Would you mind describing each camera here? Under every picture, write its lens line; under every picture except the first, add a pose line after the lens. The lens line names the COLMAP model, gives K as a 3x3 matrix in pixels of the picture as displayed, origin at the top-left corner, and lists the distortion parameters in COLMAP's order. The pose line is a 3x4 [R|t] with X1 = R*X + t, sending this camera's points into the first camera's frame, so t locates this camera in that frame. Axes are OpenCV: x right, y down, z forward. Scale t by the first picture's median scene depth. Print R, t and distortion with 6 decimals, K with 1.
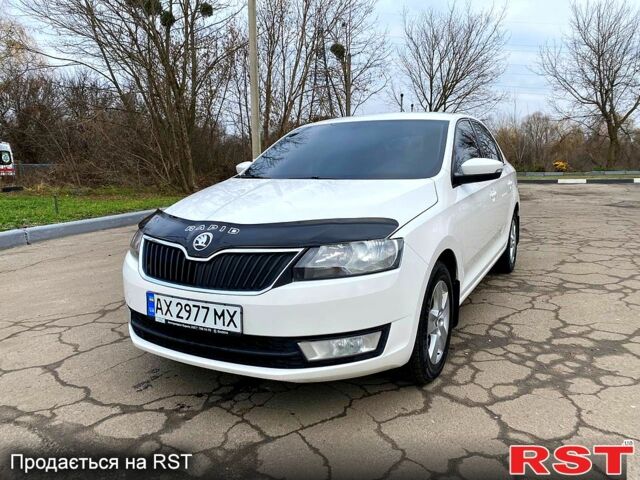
lens RADIAL K [[488.9, 0, 320.9], [0, 488.9, 239.4], [0, 0, 1]] dist [0.021313, -0.014145]
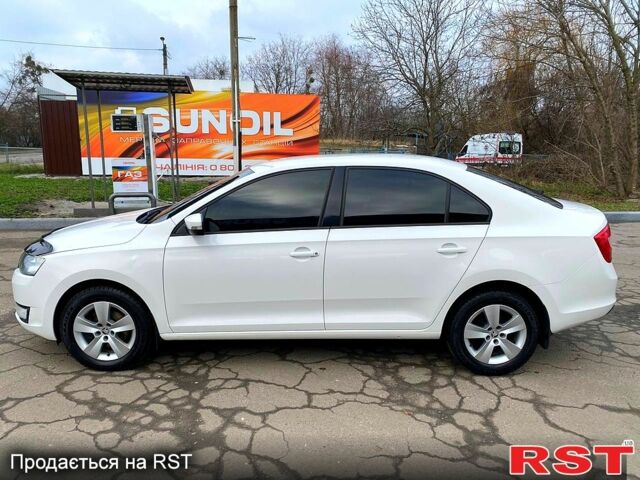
lens RADIAL K [[488.9, 0, 318.2], [0, 488.9, 241.4], [0, 0, 1]] dist [0.021313, -0.014145]
pose [[0.470819, 0.188613, -0.861832, 1.450984], [-0.156047, 0.979281, 0.129068, -0.301099], [0.868319, 0.073718, 0.490497, 0.740894]]
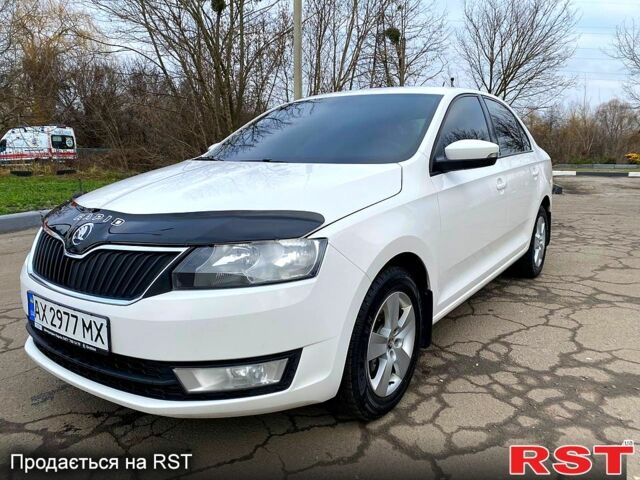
lens RADIAL K [[488.9, 0, 319.3], [0, 488.9, 238.8], [0, 0, 1]] dist [0.021313, -0.014145]
pose [[0.992633, 0.034175, -0.116242, 0.175203], [-0.031682, 0.999228, 0.023231, -0.013905], [0.116946, -0.019377, 0.992949, 0.166932]]
